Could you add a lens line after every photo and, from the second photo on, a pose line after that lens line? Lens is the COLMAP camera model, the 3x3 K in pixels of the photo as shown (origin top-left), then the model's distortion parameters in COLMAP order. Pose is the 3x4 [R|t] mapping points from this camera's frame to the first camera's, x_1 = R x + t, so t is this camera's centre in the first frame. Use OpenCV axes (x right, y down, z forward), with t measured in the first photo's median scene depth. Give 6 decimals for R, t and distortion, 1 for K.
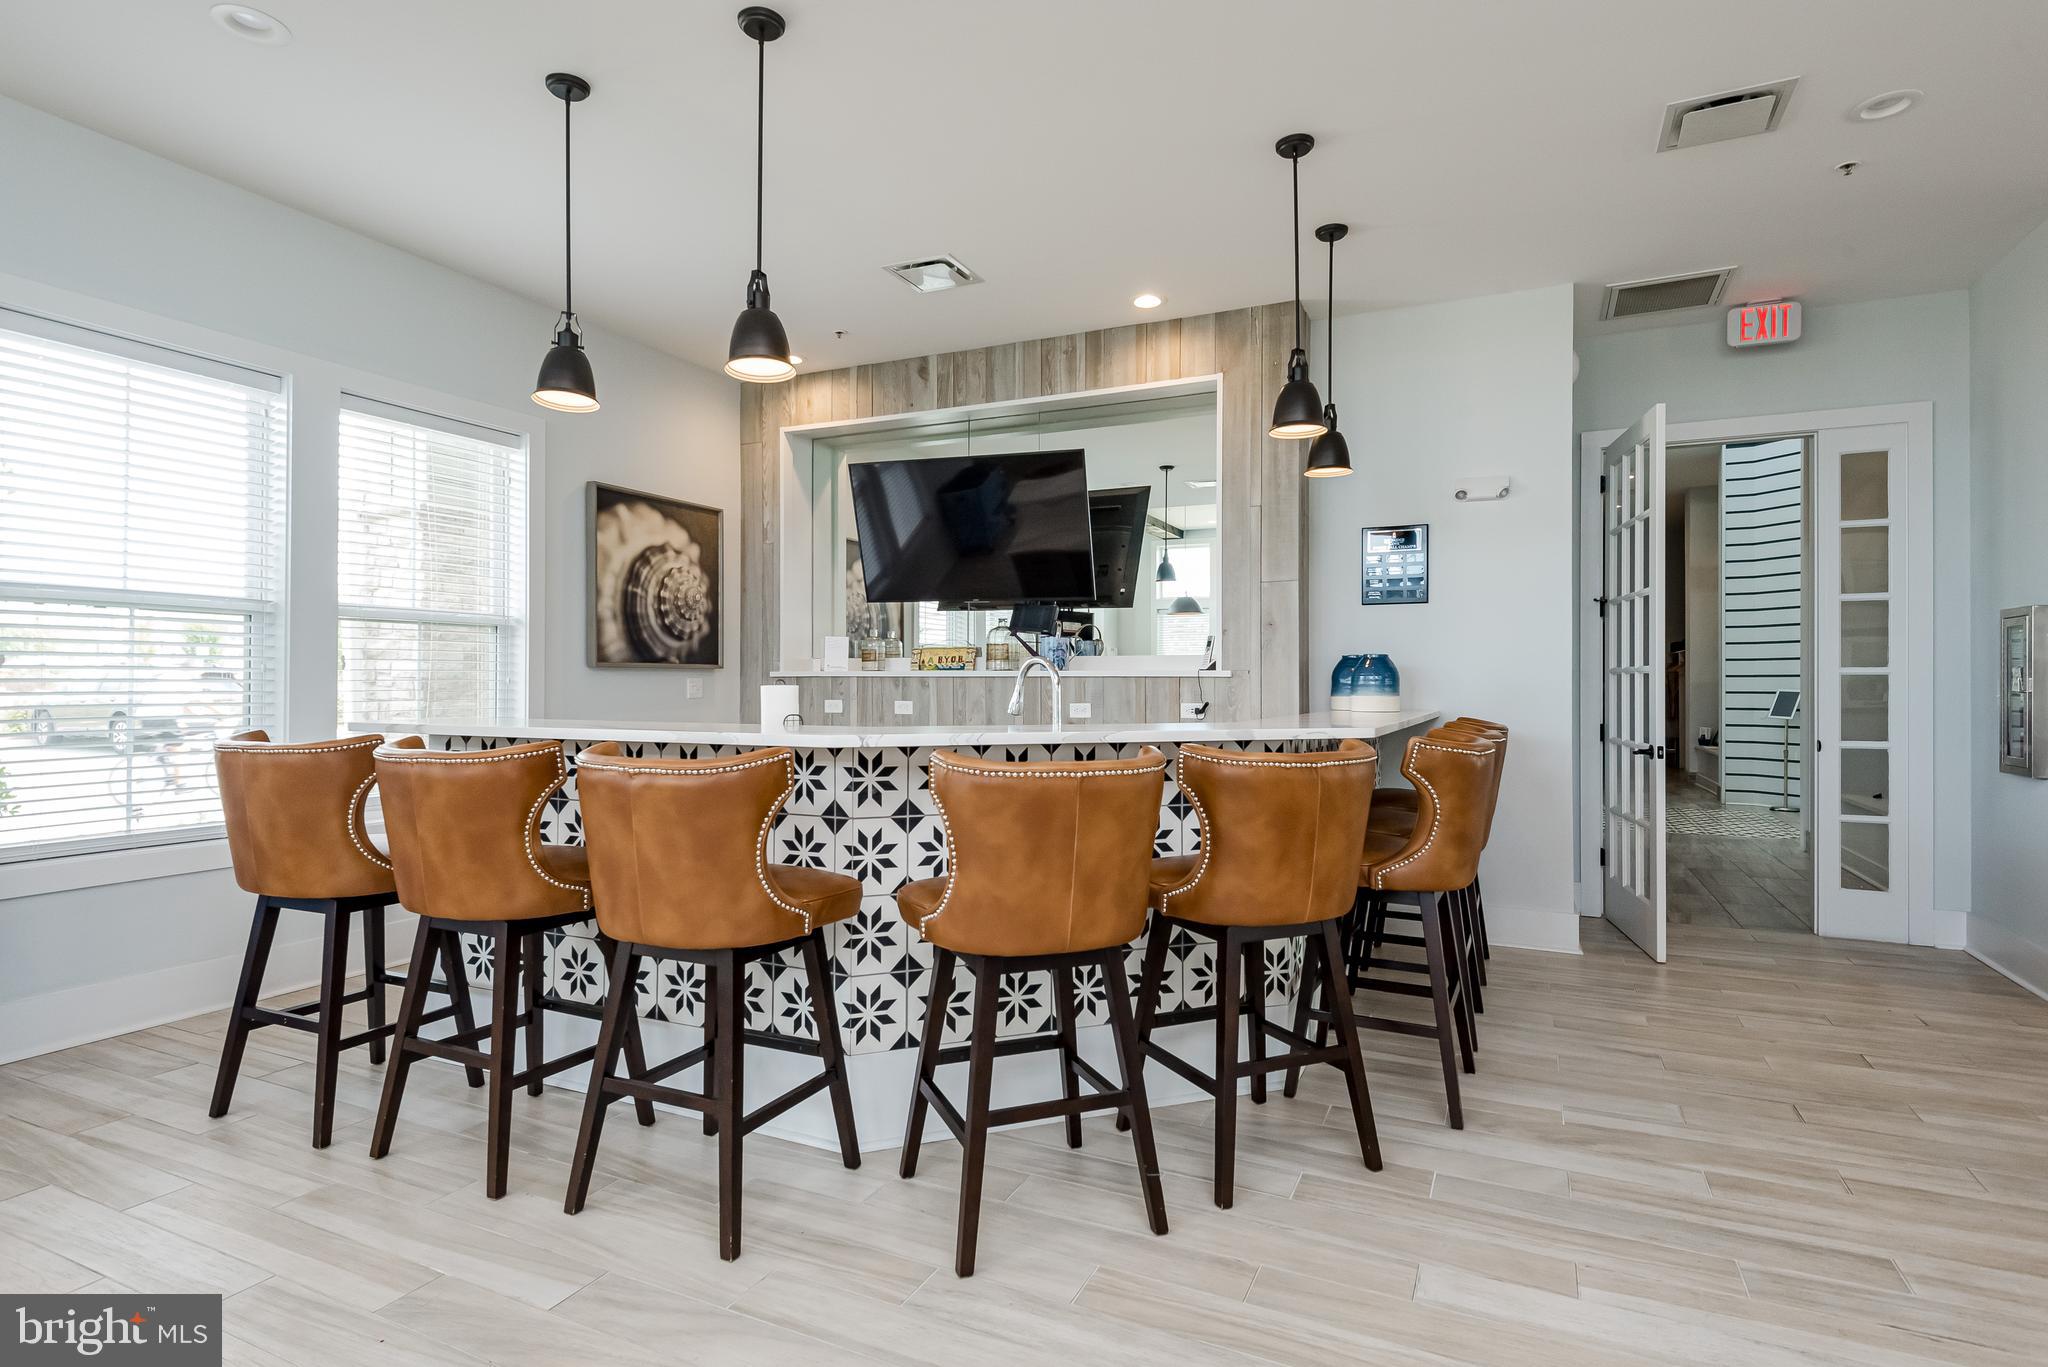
lens RADIAL K [[1083.3, 0, 1024.0], [0, 1083.3, 683.5], [0, 0, 1]] dist [0.041109, -0.025585]
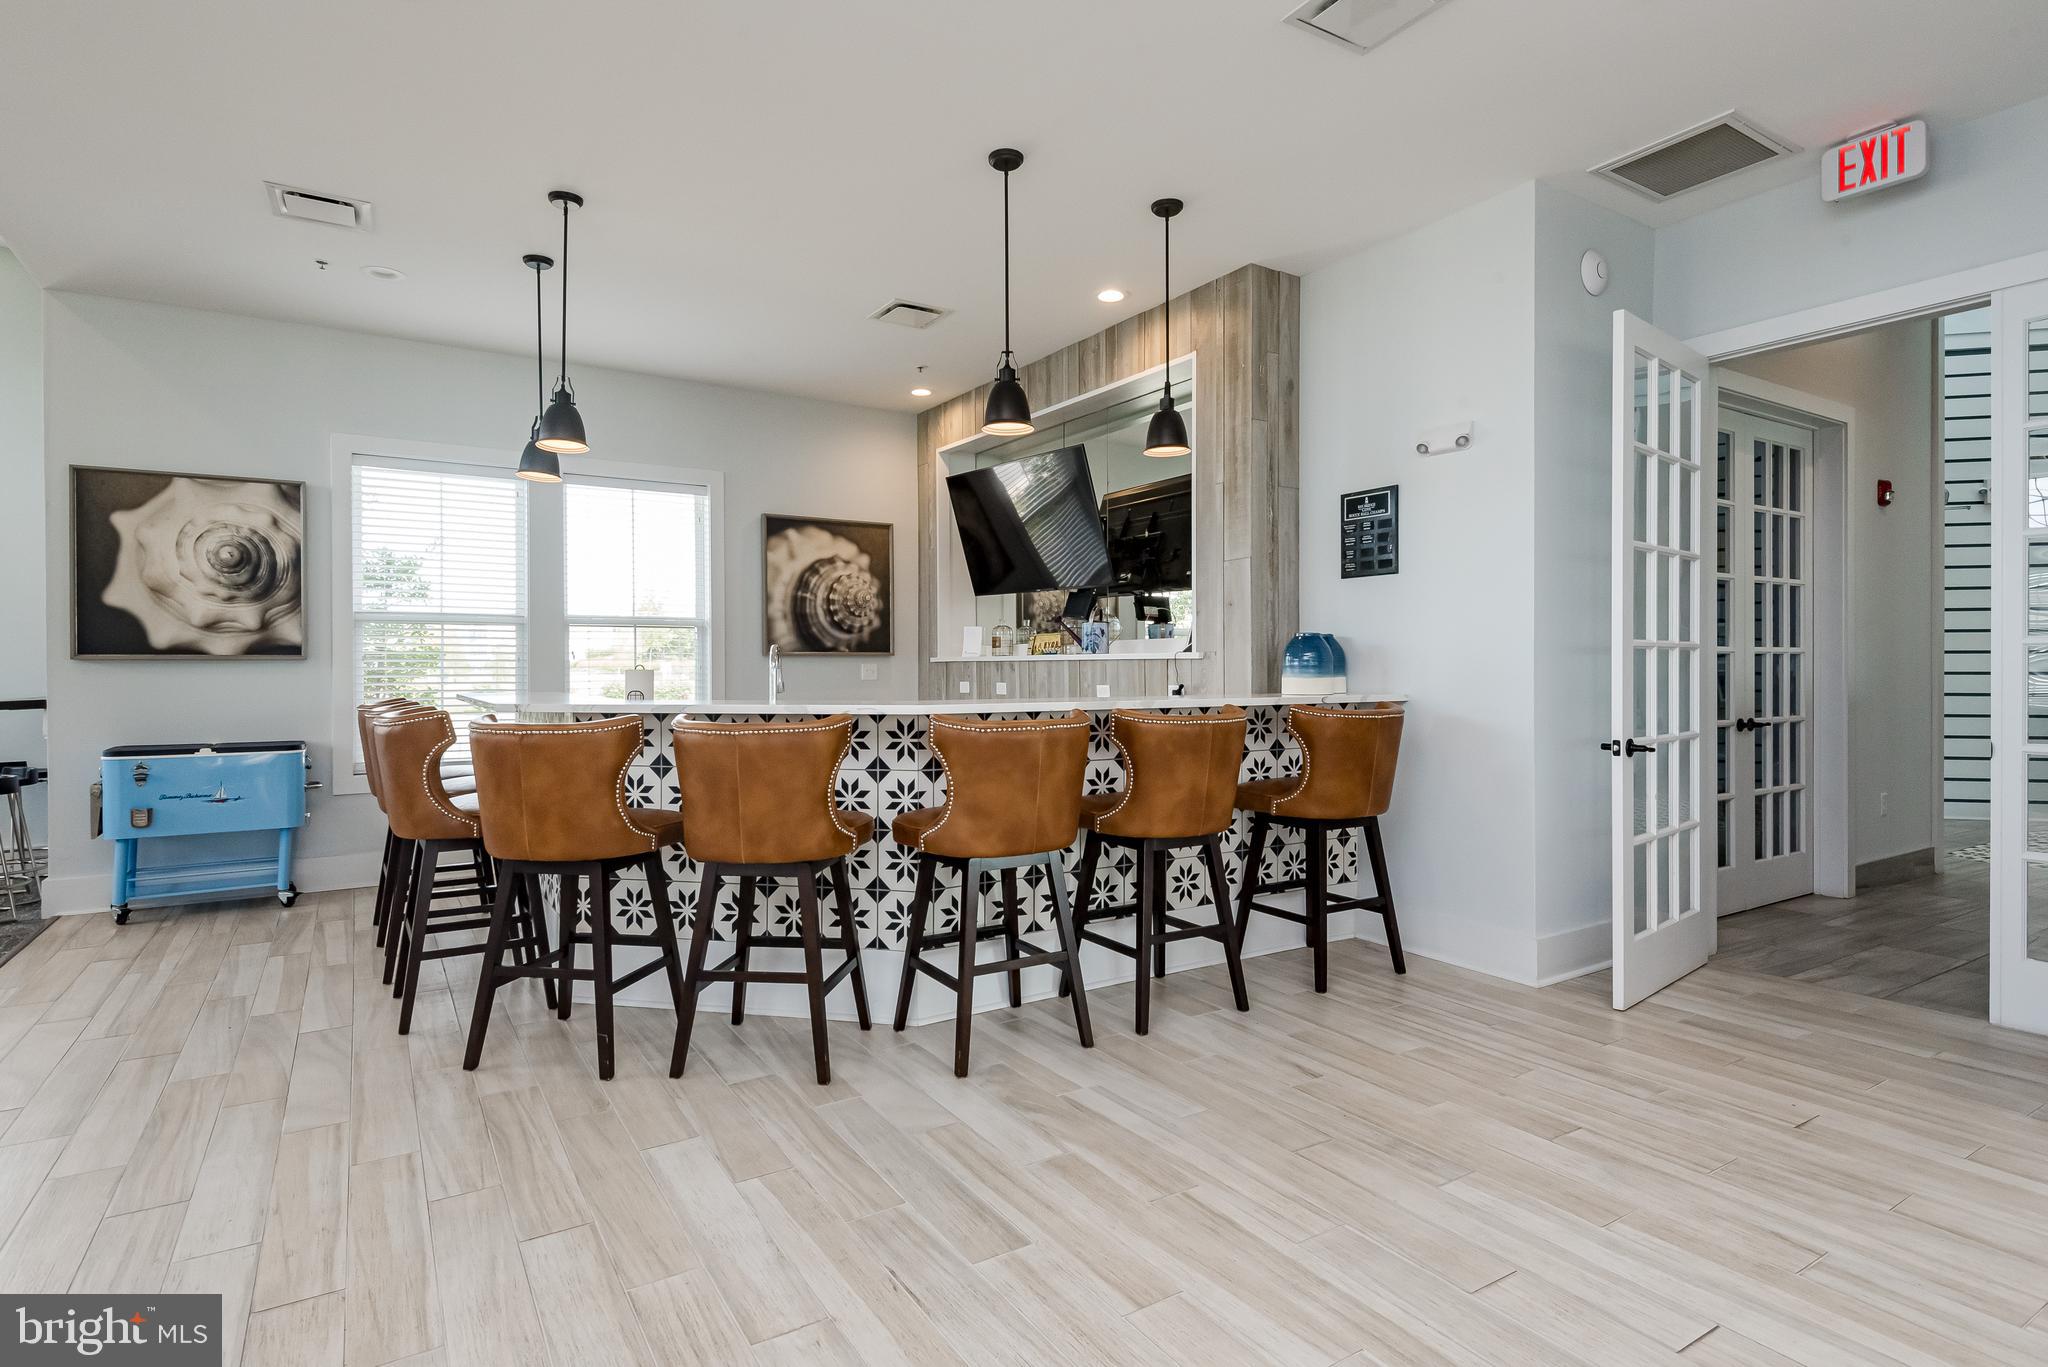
lens RADIAL K [[1090.3, 0, 1024.0], [0, 1090.3, 683.5], [0, 0, 1]] dist [0.013873, -0.000513]
pose [[0.831617, 0.002815, -0.555342, 0.603703], [0.005042, 0.999908, 0.012618, 0.003167], [0.555326, -0.013293, 0.831526, 0.084683]]
